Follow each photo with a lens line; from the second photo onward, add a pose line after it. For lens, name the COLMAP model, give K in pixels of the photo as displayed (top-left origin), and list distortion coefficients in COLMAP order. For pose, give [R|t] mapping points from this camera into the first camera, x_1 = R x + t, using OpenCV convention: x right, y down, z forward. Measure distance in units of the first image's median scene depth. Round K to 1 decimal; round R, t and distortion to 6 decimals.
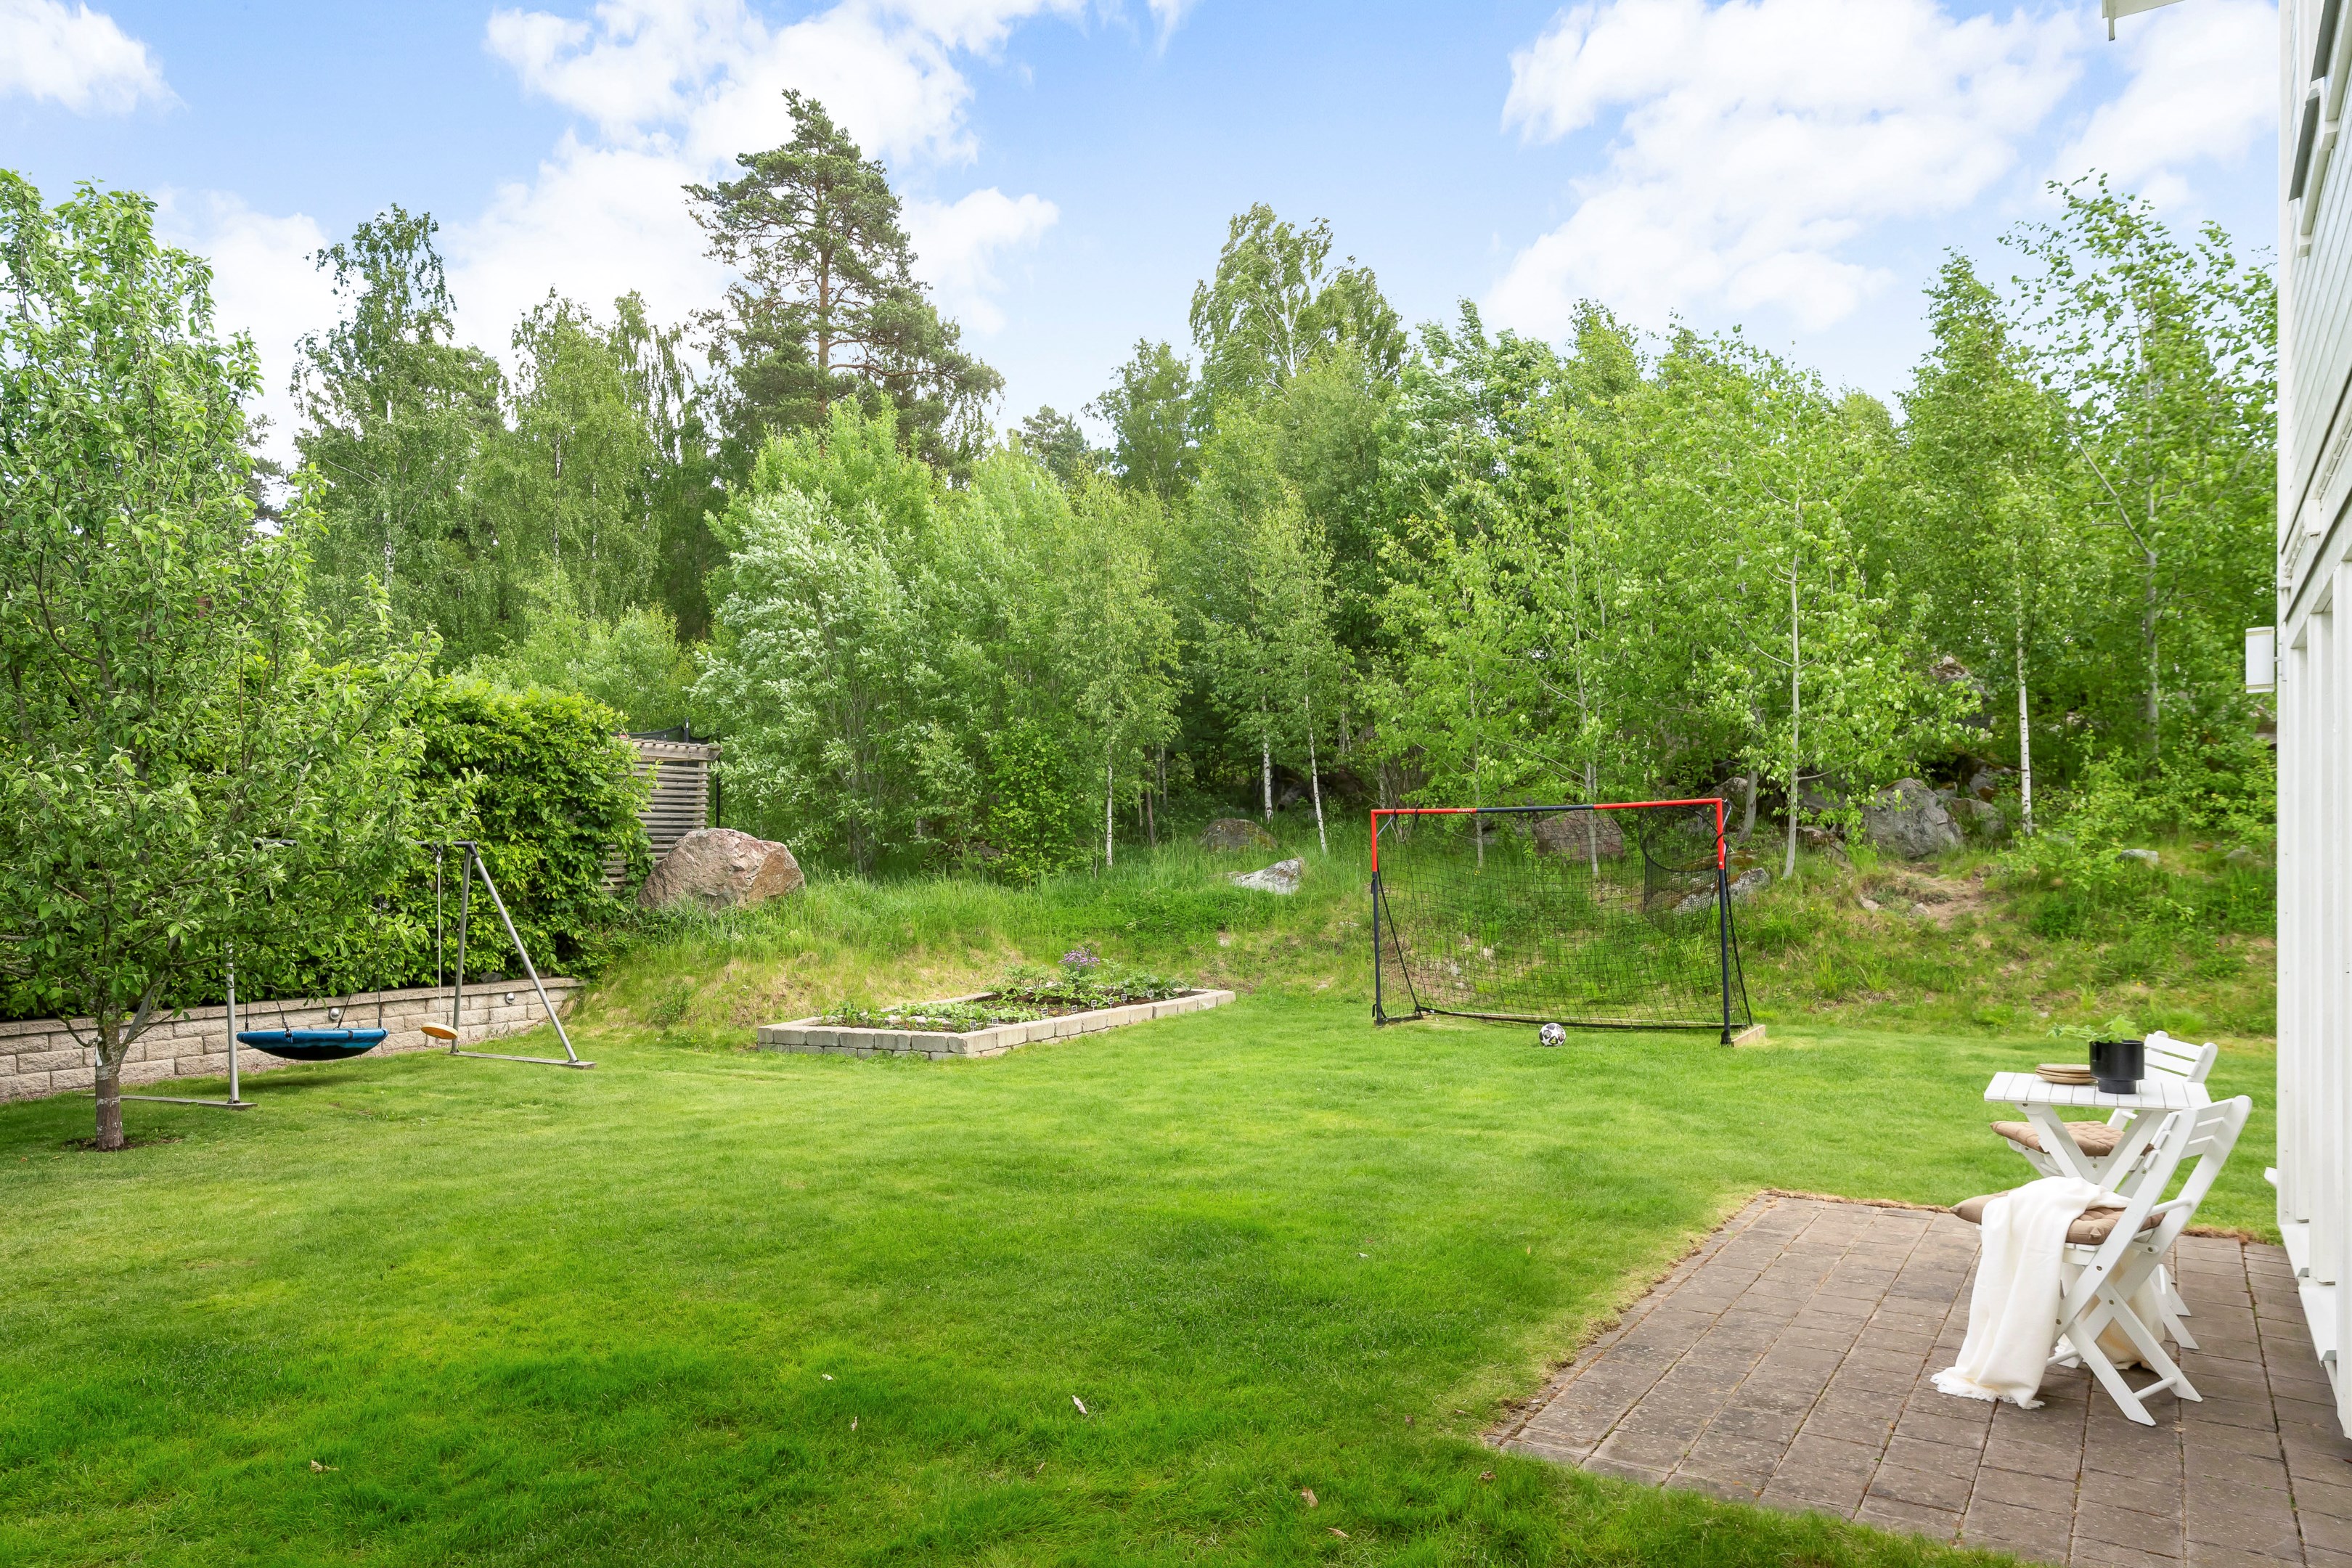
lens RADIAL K [[1491.0, 0, 1177.0], [0, 1491.0, 793.6], [0, 0, 1]] dist [-0.004150, -0.003049]
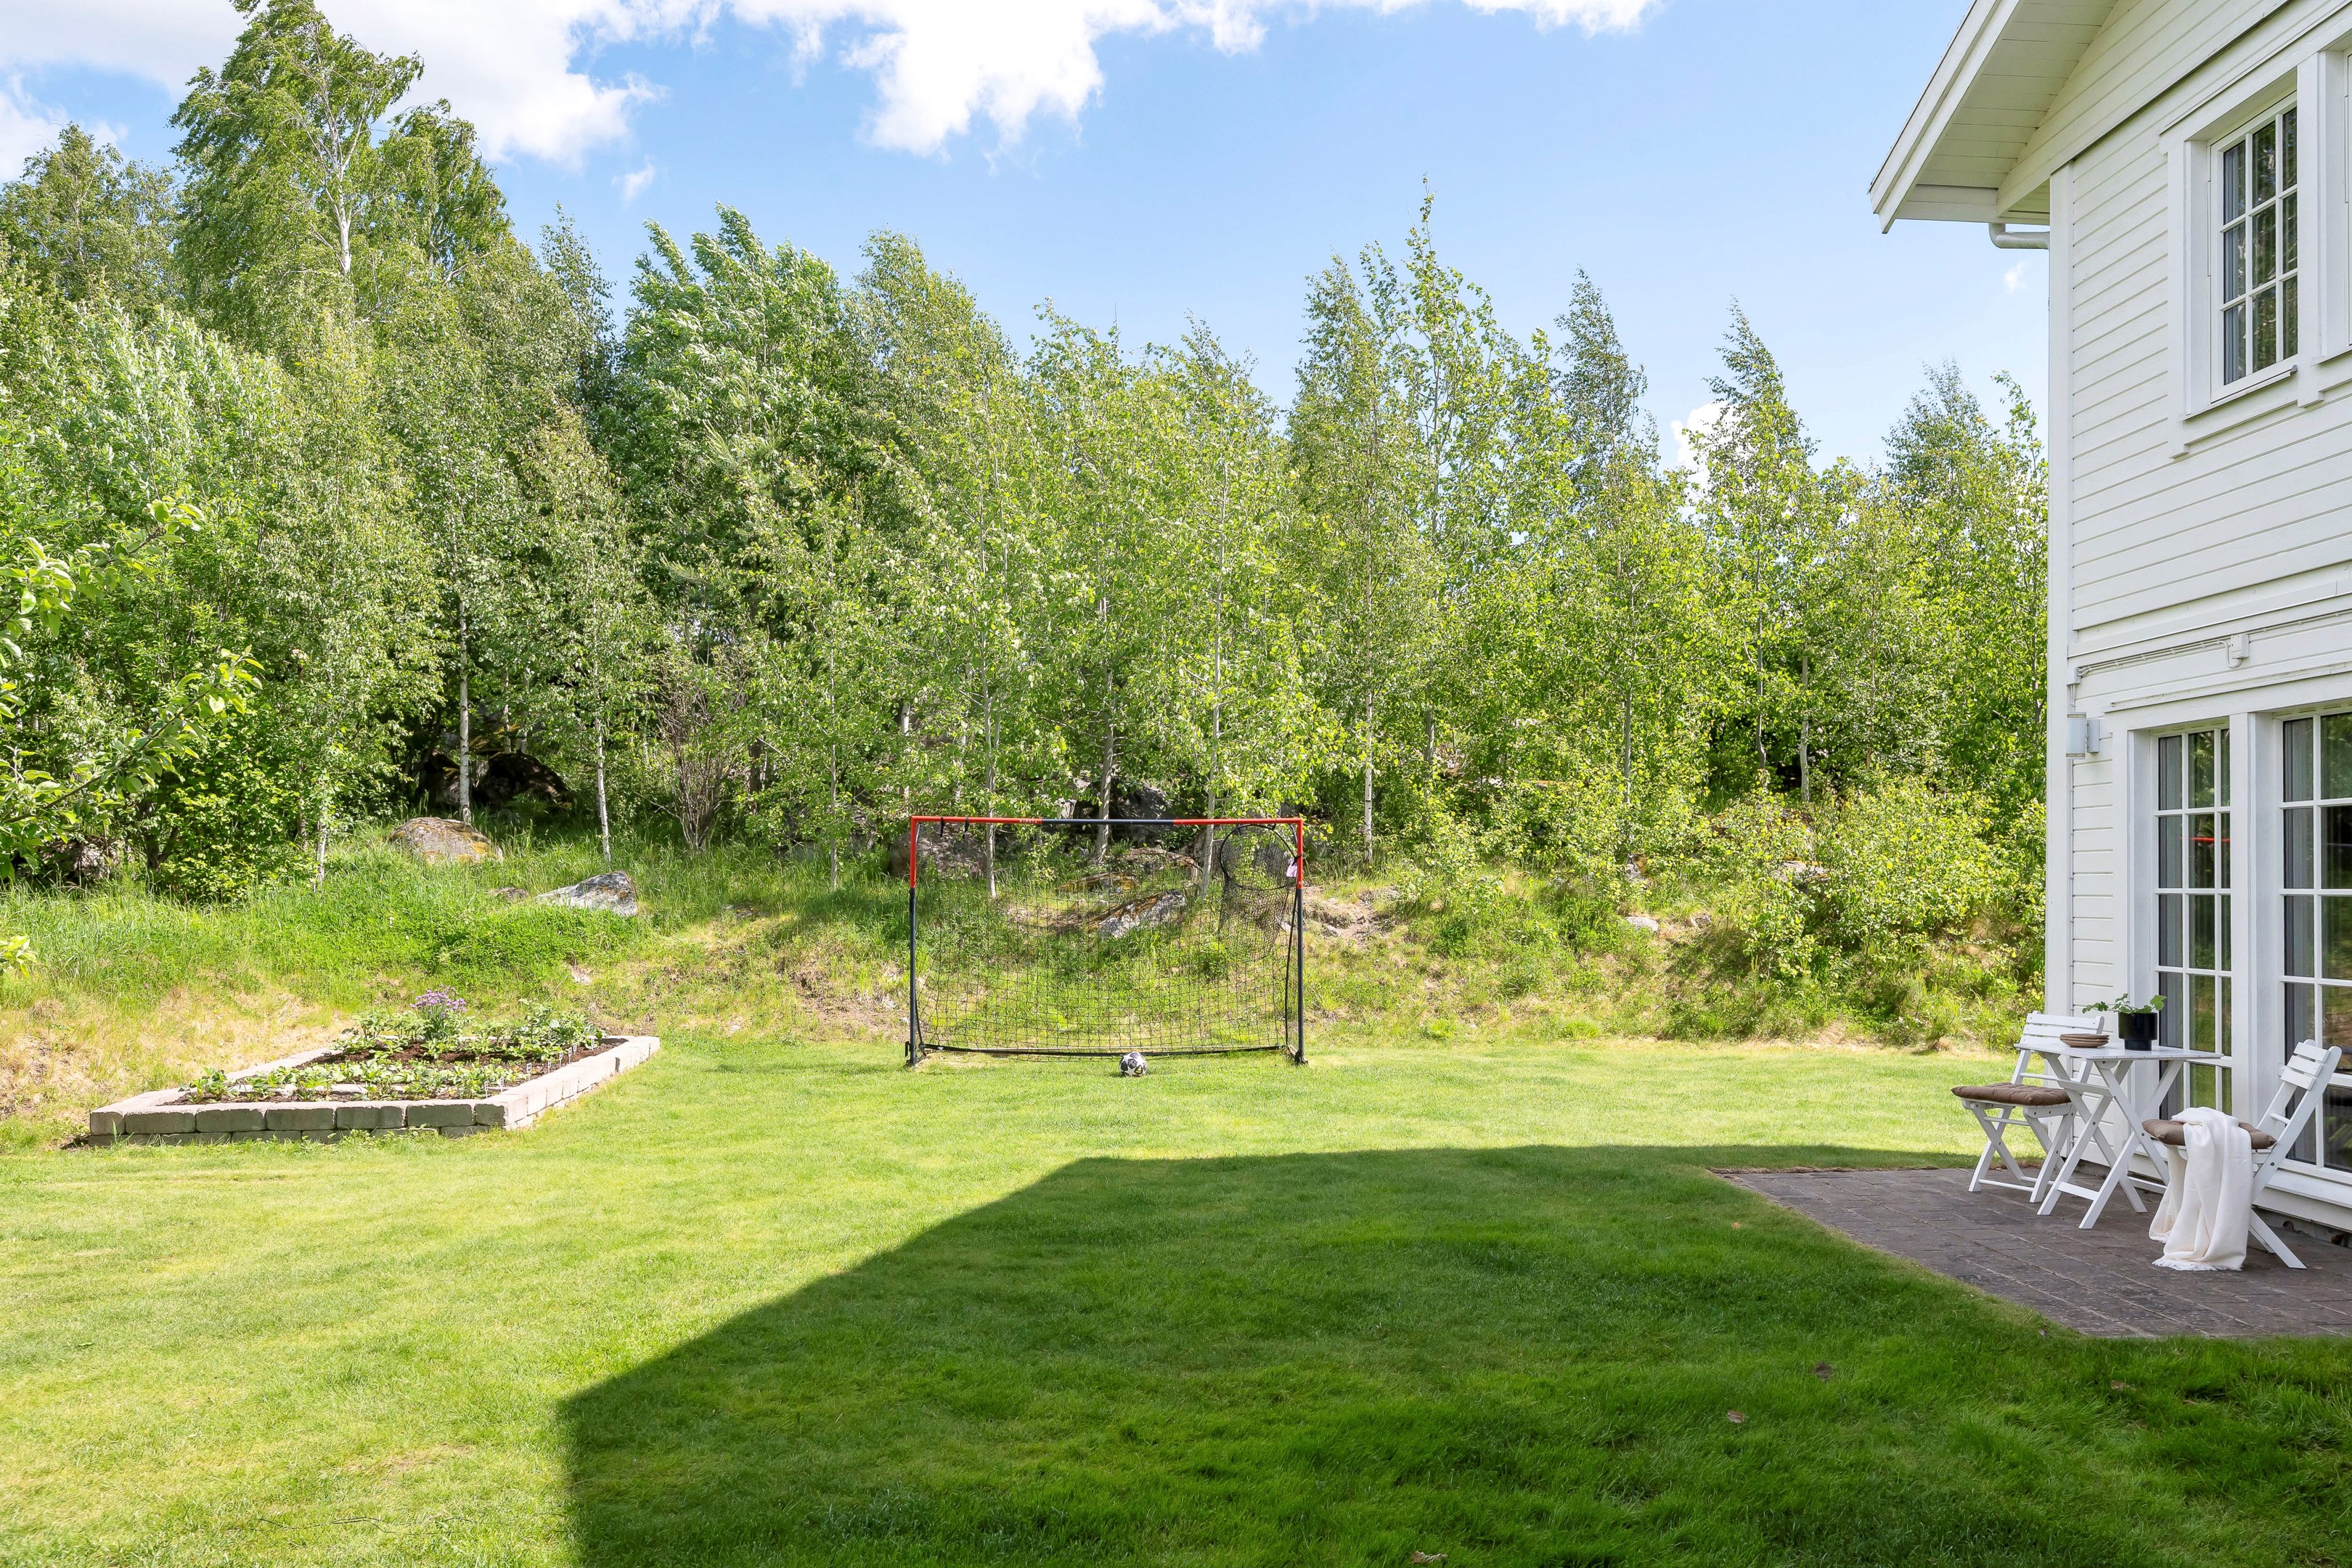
lens RADIAL K [[1797.0, 0, 1178.0], [0, 1797.0, 785.0], [0, 0, 1]] dist [-0.012471, 0.001940]
pose [[0.803885, 0.046980, 0.592926, -0.402470], [-0.040440, 0.998886, -0.024317, 0.013693], [-0.593408, -0.004429, 0.804890, 0.081208]]
